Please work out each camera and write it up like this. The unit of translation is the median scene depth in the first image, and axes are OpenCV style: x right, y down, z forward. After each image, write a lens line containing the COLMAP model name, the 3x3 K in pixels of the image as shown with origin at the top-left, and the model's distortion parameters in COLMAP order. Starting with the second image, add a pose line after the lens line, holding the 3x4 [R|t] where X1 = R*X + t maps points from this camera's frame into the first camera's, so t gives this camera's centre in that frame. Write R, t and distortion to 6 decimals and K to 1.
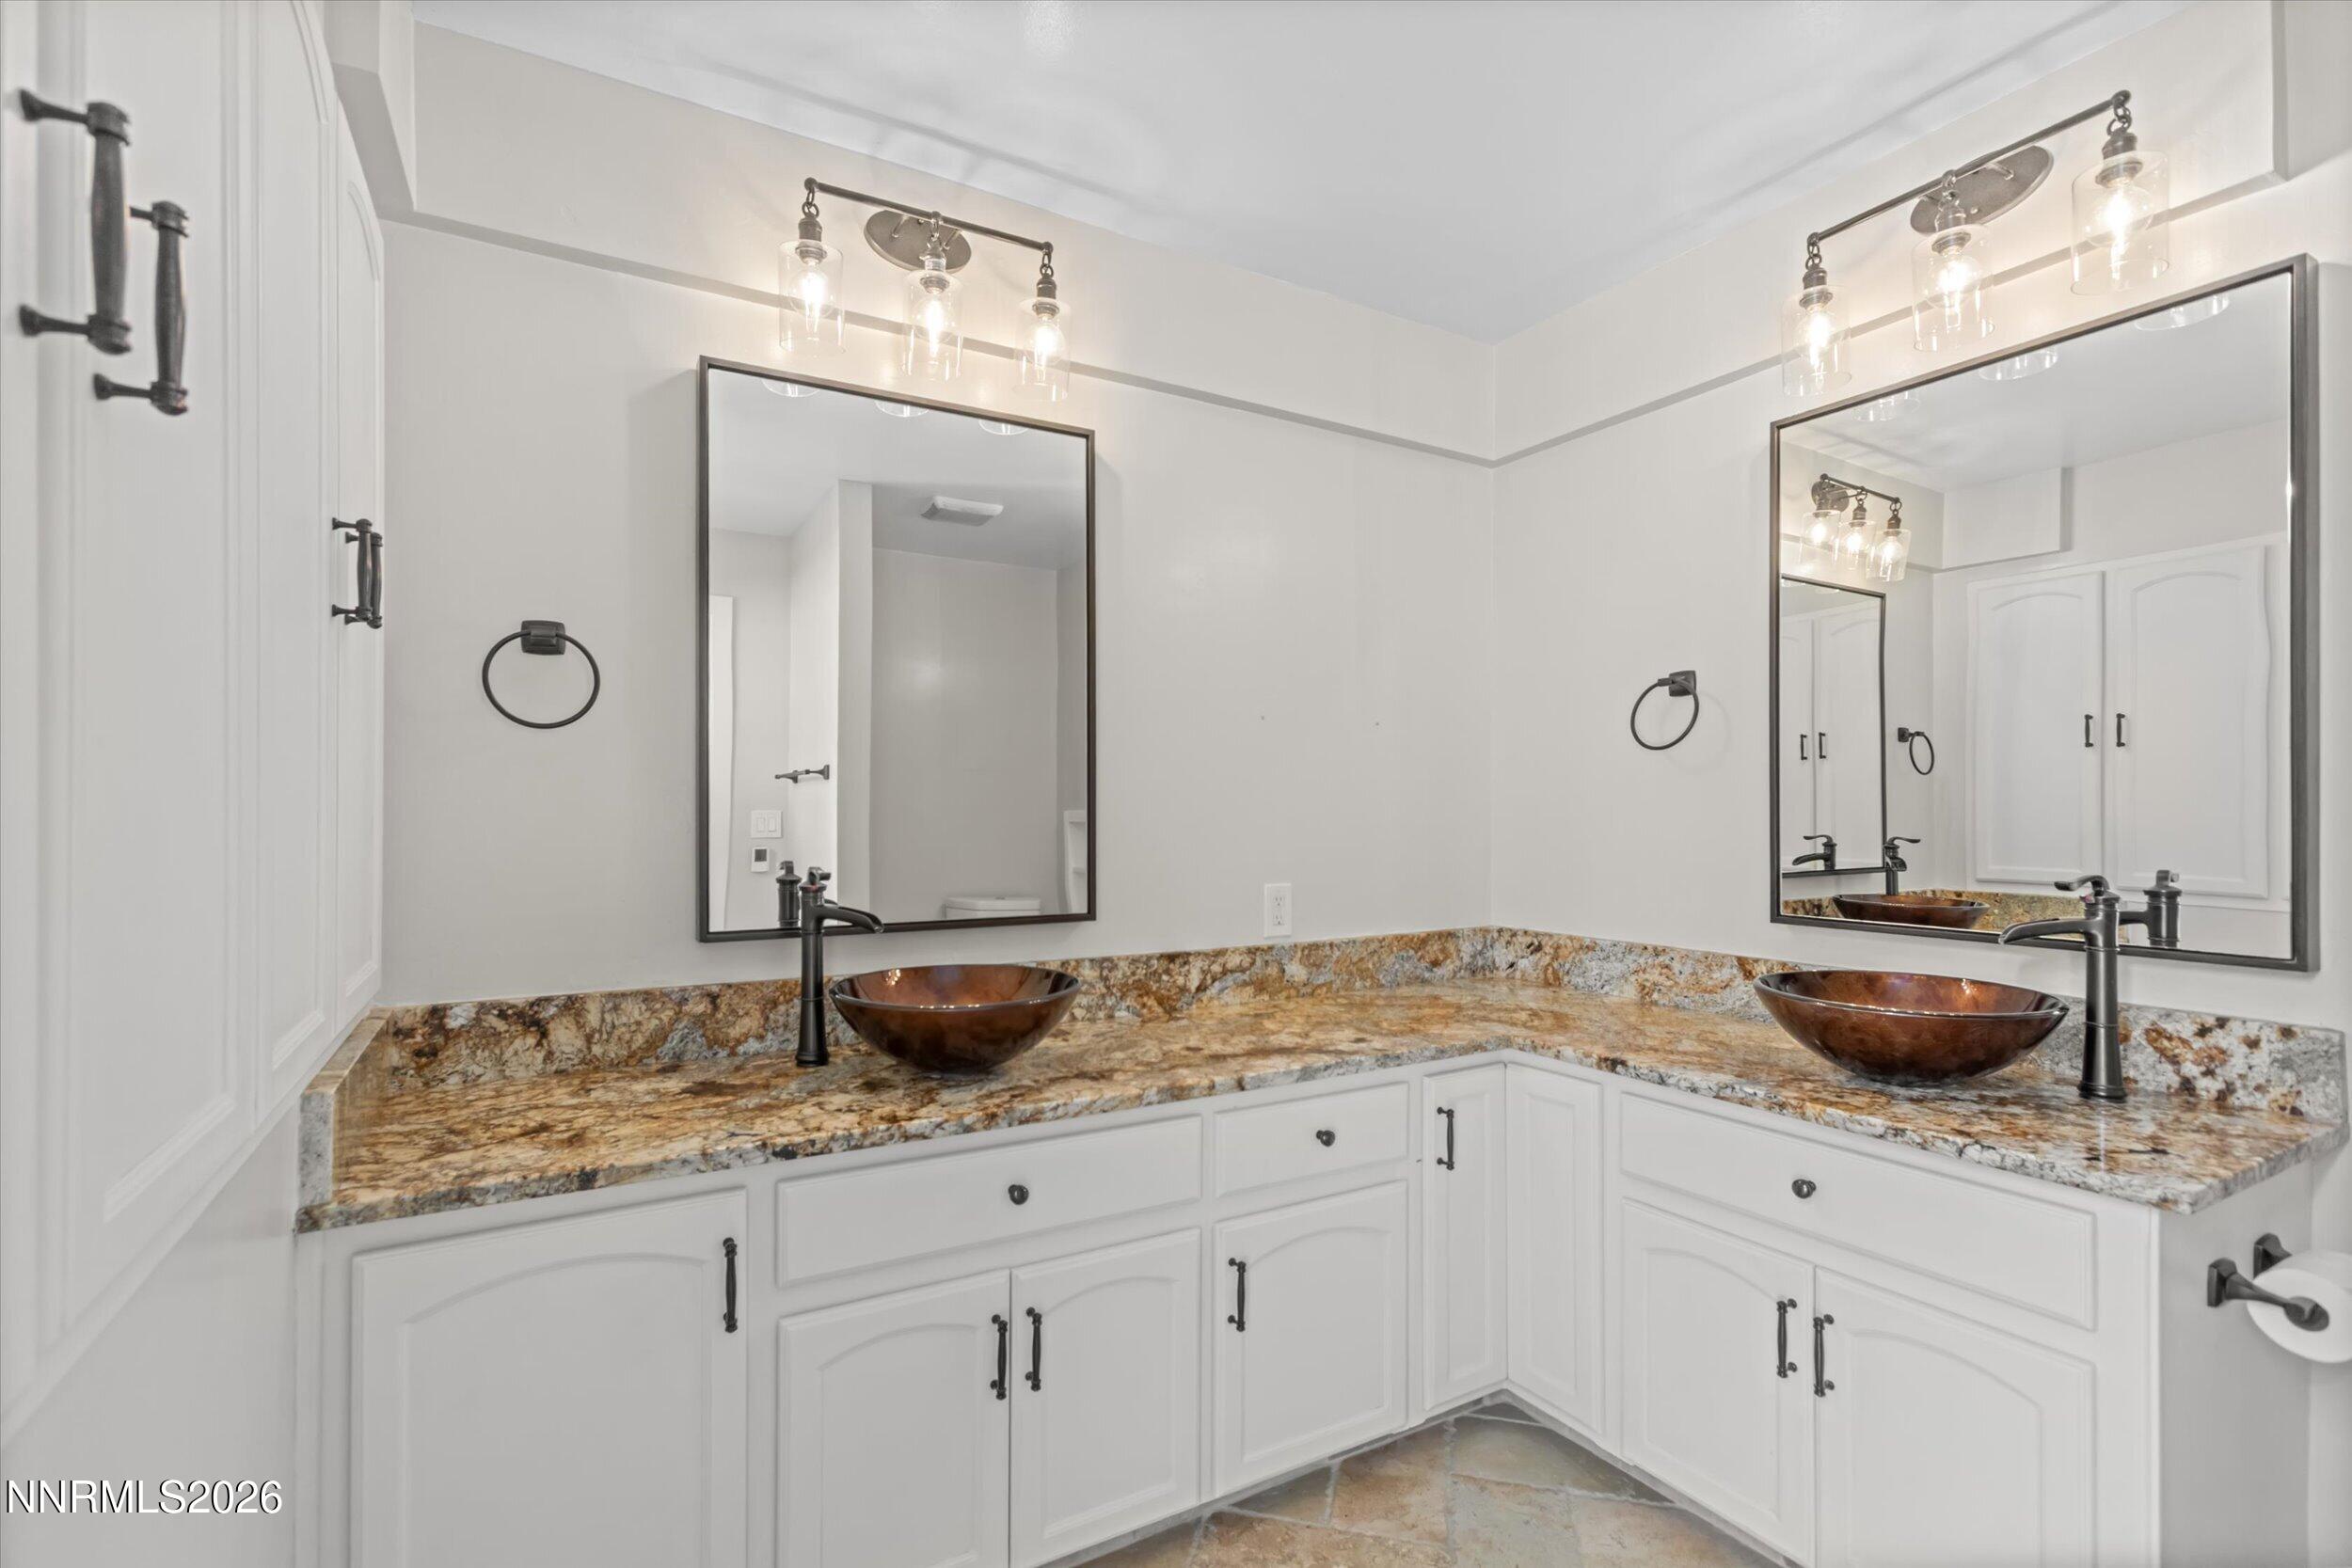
lens RADIAL K [[1079.0, 0, 1163.1], [0, 1079.0, 806.1], [0, 0, 1]] dist [-0.004074, 0.001709]
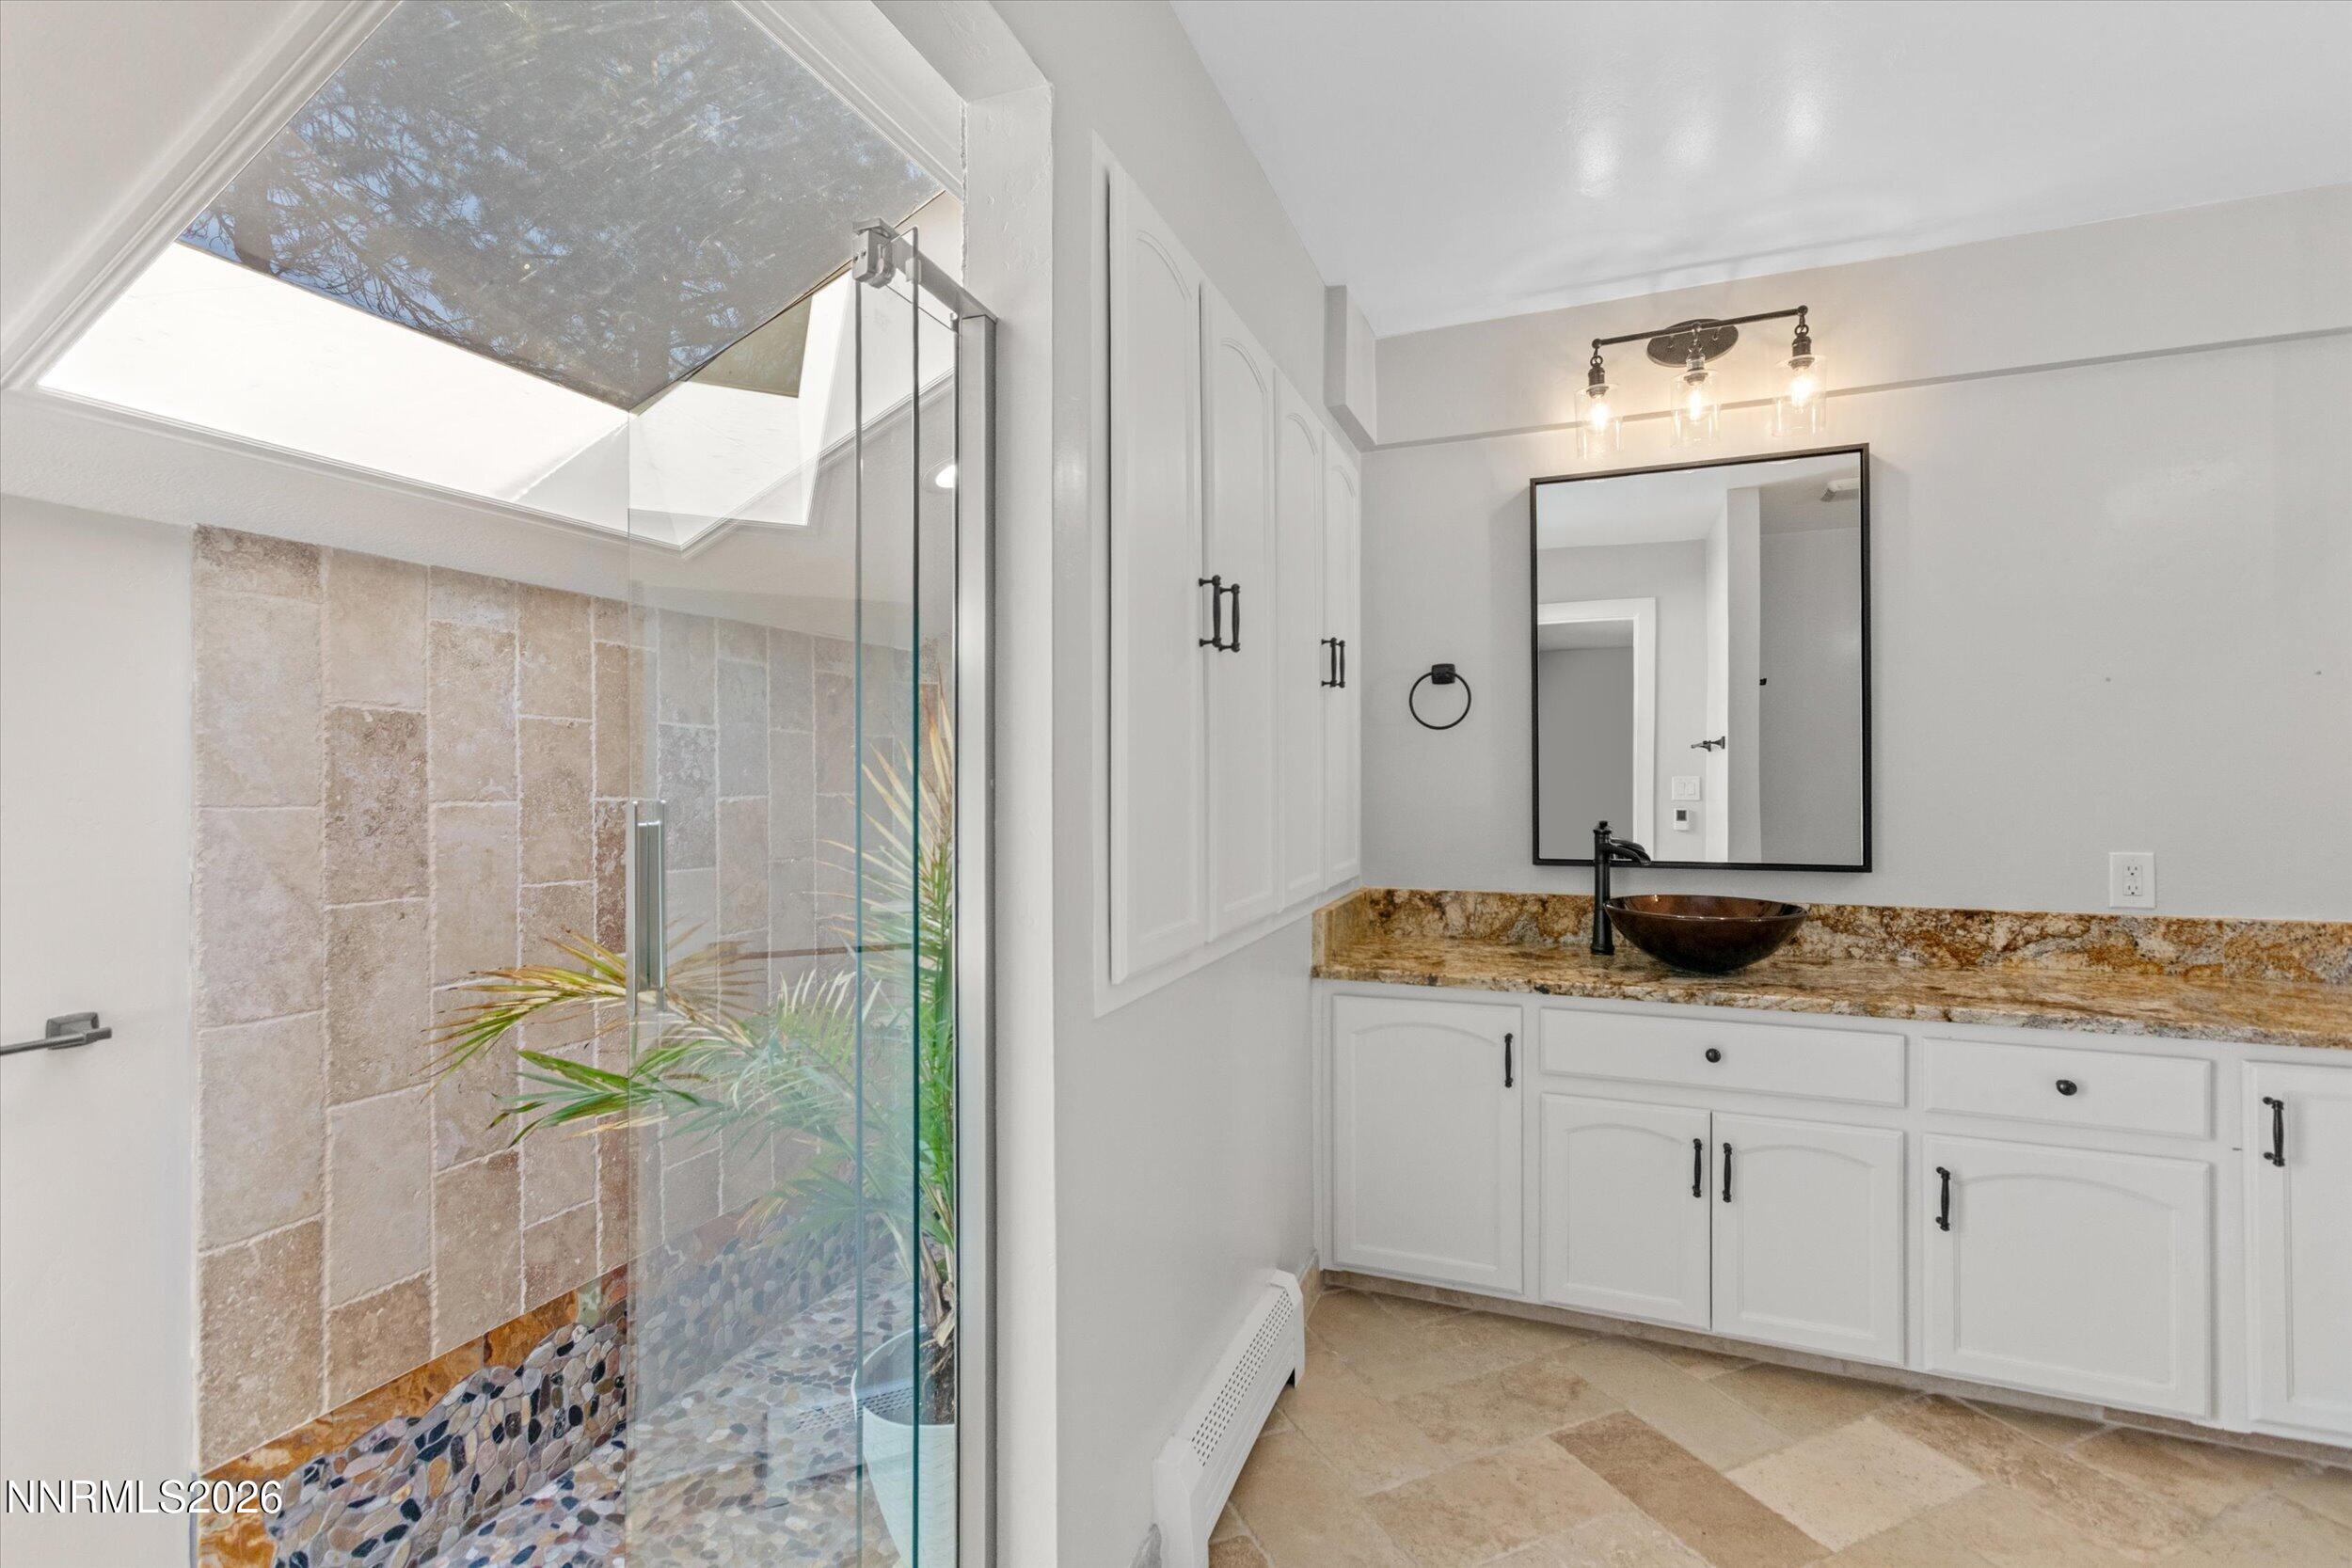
lens RADIAL K [[1079.0, 0, 1175.3], [0, 1079.0, 778.7], [0, 0, 1]] dist [-0.004074, 0.001709]
pose [[0.623514, -0.001952, -0.781810, 0.429730], [0.009073, 0.999948, 0.004739, -0.006661], [0.781760, -0.010048, 0.623499, -0.330781]]
